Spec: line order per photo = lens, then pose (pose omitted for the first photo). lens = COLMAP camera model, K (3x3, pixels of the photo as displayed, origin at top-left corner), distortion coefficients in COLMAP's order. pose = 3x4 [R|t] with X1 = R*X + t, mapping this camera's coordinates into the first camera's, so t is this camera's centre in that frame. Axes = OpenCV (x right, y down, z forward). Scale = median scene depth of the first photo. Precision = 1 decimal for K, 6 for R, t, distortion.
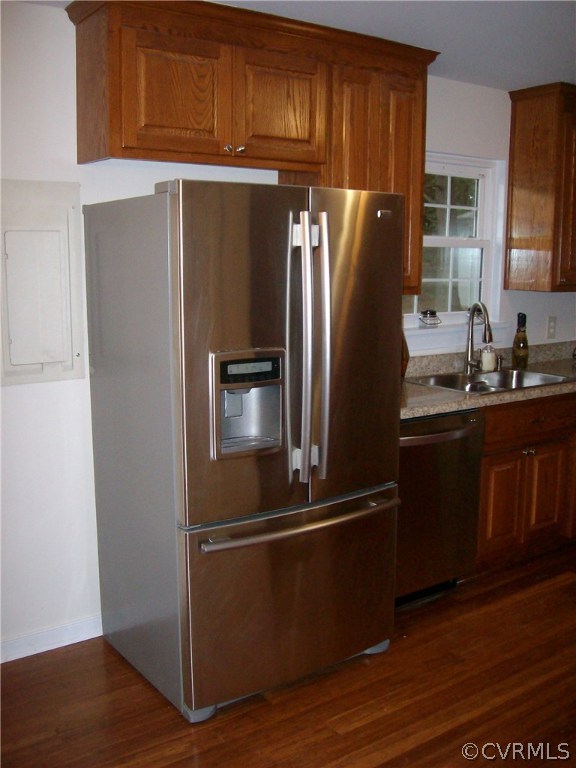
lens RADIAL K [[791.4, 0, 293.8], [0, 791.4, 386.2], [0, 0, 1]] dist [-0.147762, 0.123054]
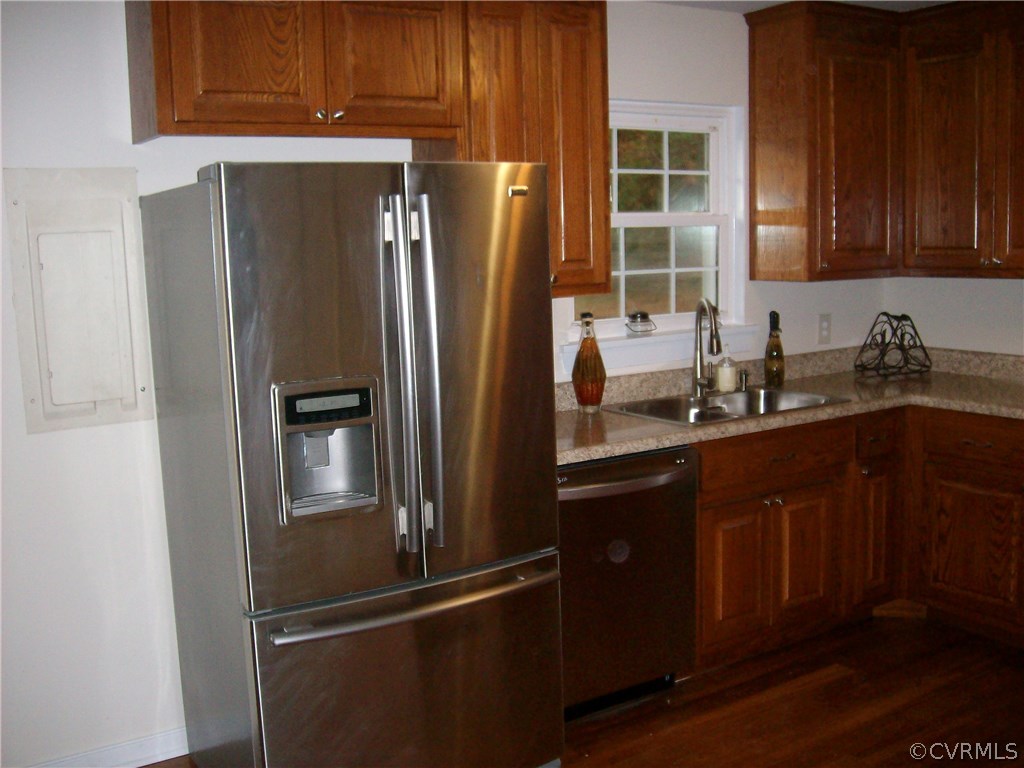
lens RADIAL K [[1055.2, 0, 504.5], [0, 1055.2, 388.1], [0, 0, 1]] dist [-0.147762, 0.123054]
pose [[0.997084, -0.027693, -0.071111, 0.122209], [0.026146, 0.999403, -0.022593, -0.006662], [0.071694, 0.020667, 0.997213, 0.000503]]
